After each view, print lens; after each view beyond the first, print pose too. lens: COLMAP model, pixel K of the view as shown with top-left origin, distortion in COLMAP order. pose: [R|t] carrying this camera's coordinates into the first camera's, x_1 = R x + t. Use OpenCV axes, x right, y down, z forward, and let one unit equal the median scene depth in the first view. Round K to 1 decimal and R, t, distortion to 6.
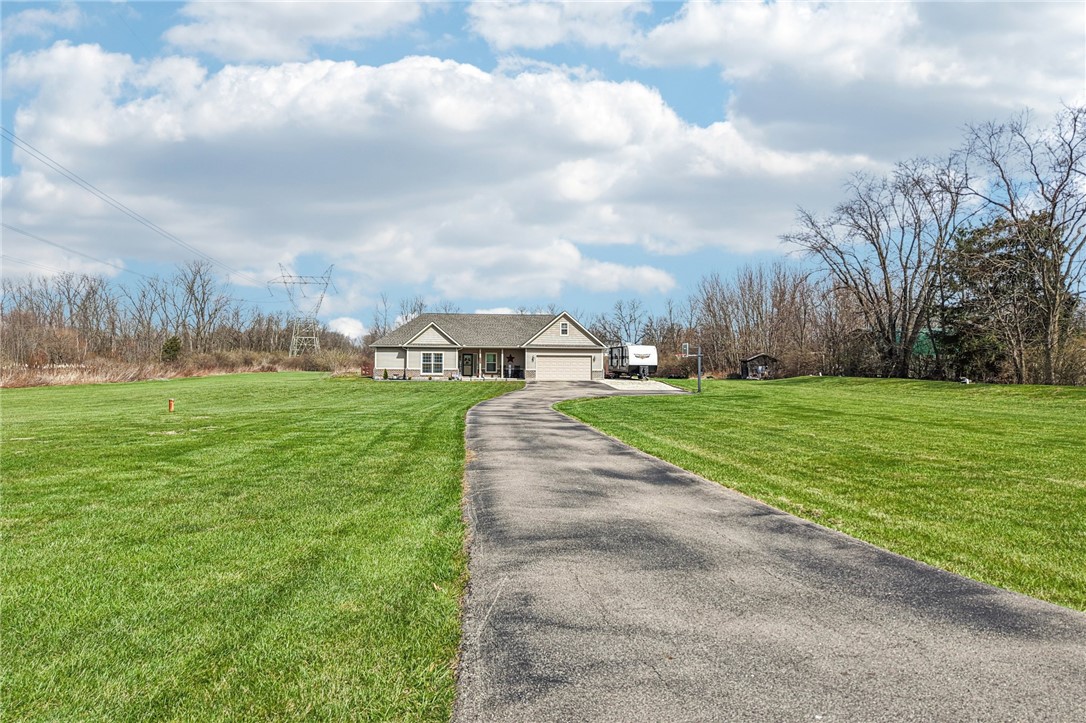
lens RADIAL K [[724.9, 0, 527.8], [0, 724.9, 350.6], [0, 0, 1]] dist [0.038165, -0.039599]
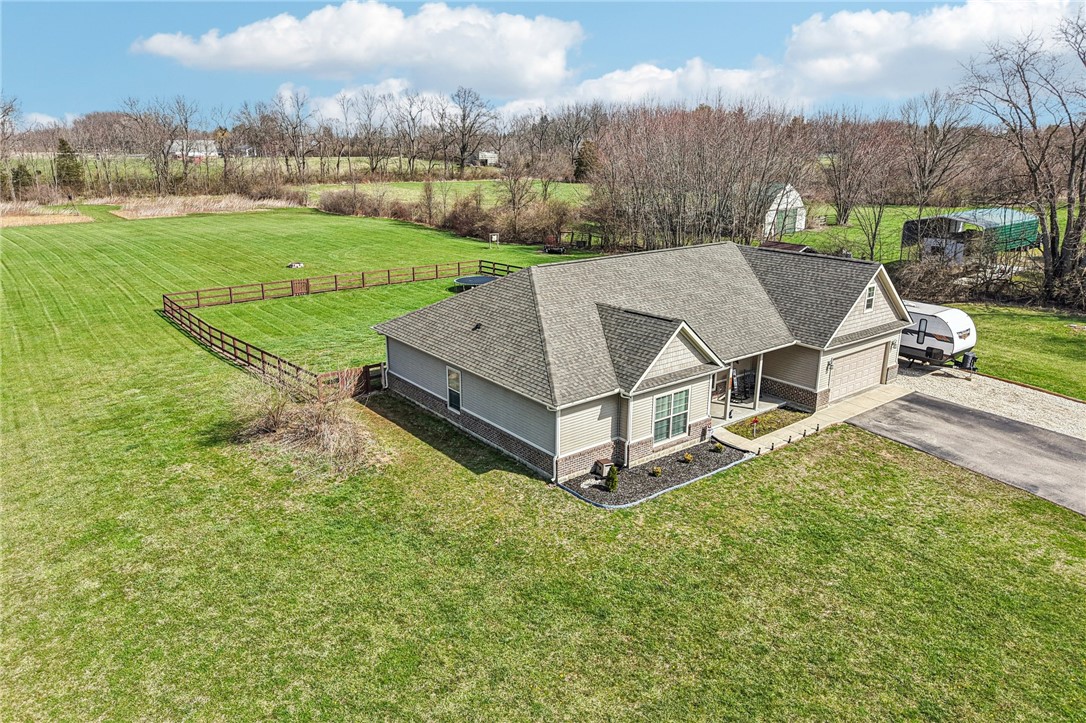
lens RADIAL K [[724.9, 0, 528.1], [0, 724.9, 348.8], [0, 0, 1]] dist [0.038165, -0.039599]
pose [[0.825385, -0.159633, 0.541531, -0.420977], [-0.004325, 0.957377, 0.288809, -0.140764], [-0.564553, -0.240721, 0.789515, 0.724165]]
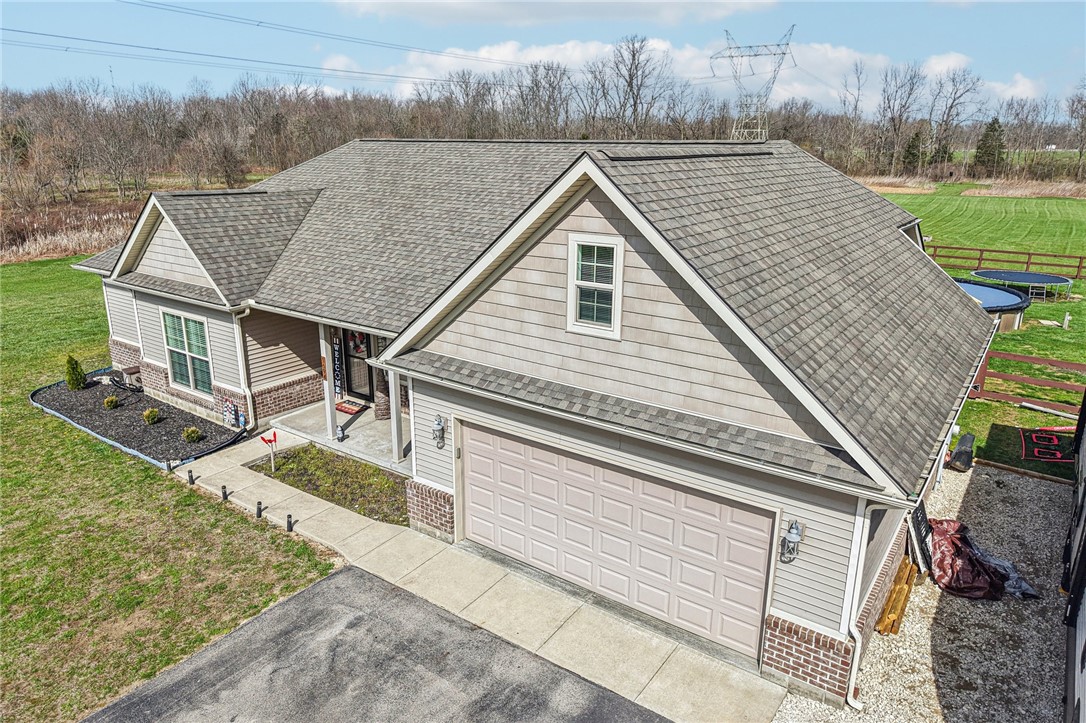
lens RADIAL K [[724.9, 0, 537.2], [0, 724.9, 351.6], [0, 0, 1]] dist [0.038165, -0.039599]
pose [[0.778169, 0.170732, -0.604404, 0.129130], [0.010137, 0.958802, 0.283894, -0.057783], [0.627973, -0.227044, 0.744379, 0.881133]]
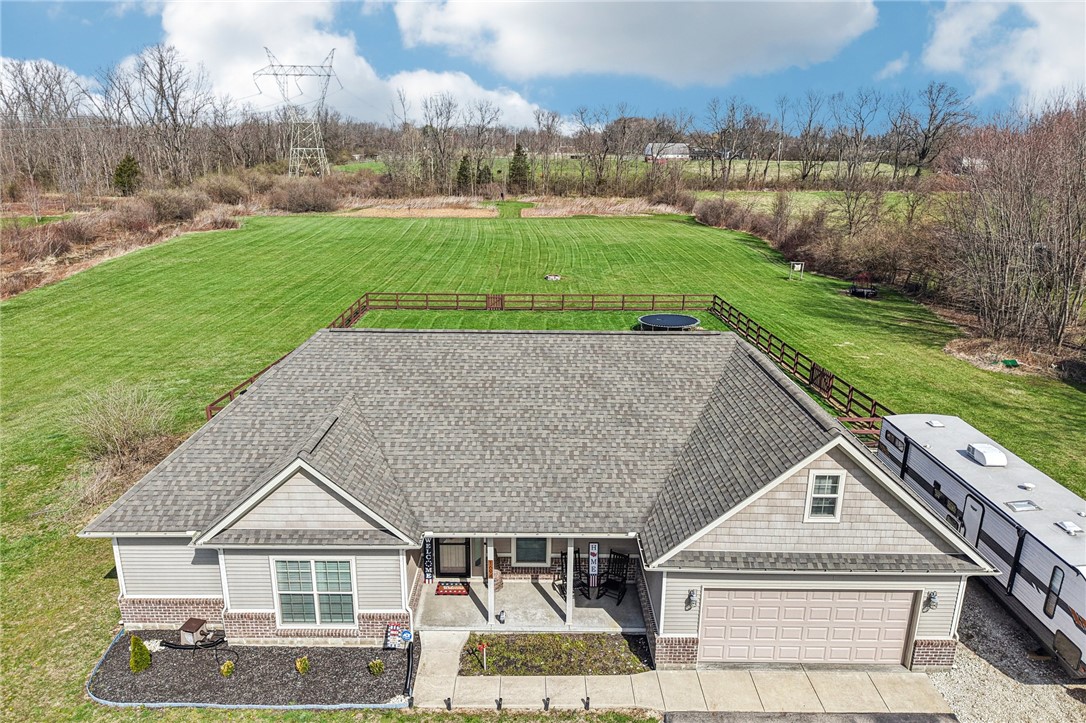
lens RADIAL K [[724.9, 0, 538.0], [0, 724.9, 358.9], [0, 0, 1]] dist [0.038165, -0.039599]
pose [[0.998434, 0.014618, -0.053996, -0.034262], [0.002265, 0.953900, 0.300116, -0.148886], [0.055894, -0.299768, 0.952373, 0.768697]]
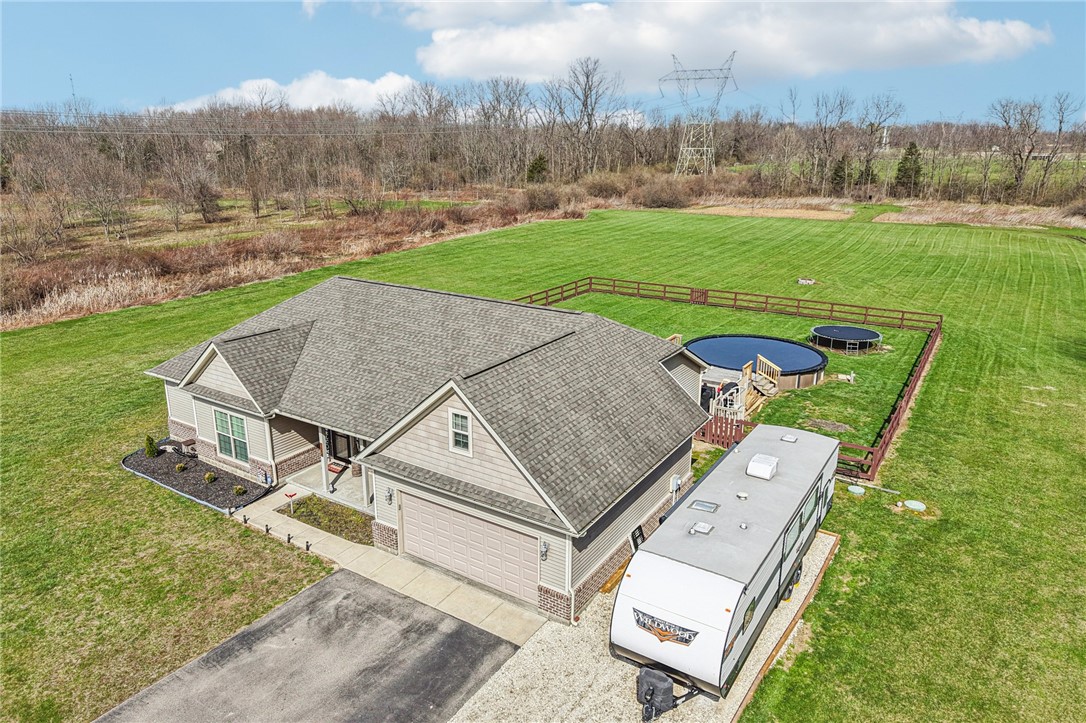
lens RADIAL K [[724.9, 0, 535.6], [0, 724.9, 343.8], [0, 0, 1]] dist [0.038165, -0.039599]
pose [[0.804461, 0.153525, -0.573822, 0.241647], [0.013979, 0.960862, 0.276673, -0.147365], [0.593841, -0.230594, 0.770831, 0.792239]]
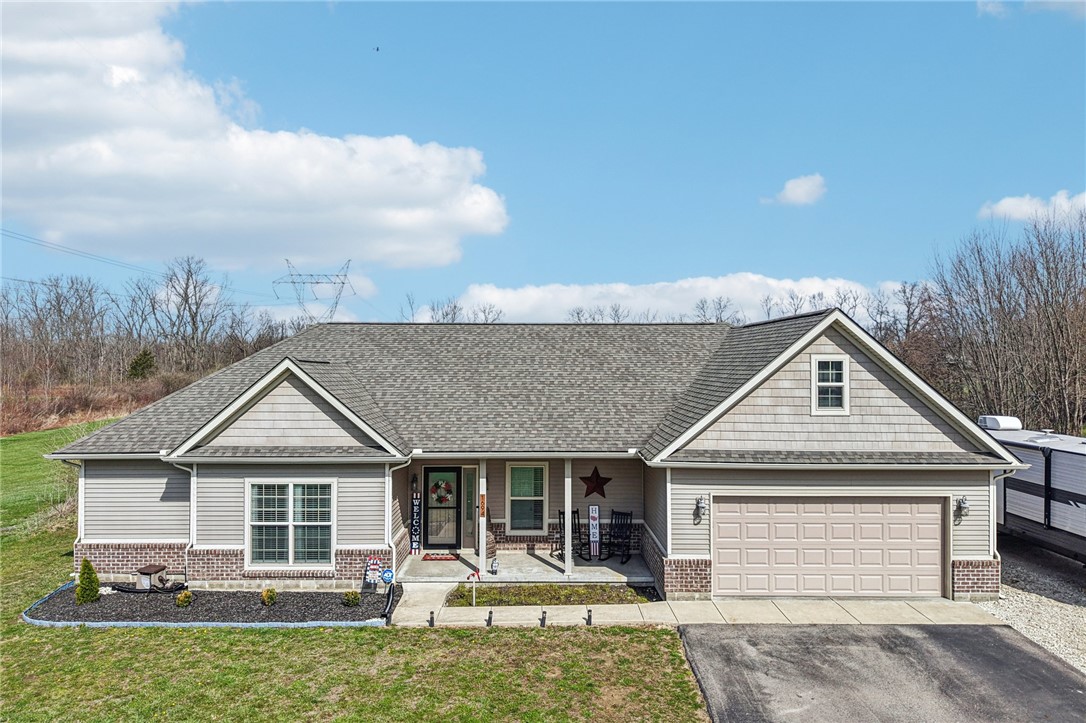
lens RADIAL K [[724.9, 0, 537.3], [0, 724.9, 359.9], [0, 0, 1]] dist [0.038165, -0.039599]
pose [[0.998348, -0.007890, -0.056915, -0.031647], [0.008429, 0.999922, 0.009242, -0.041017], [0.056838, -0.009706, 0.998336, 0.752915]]
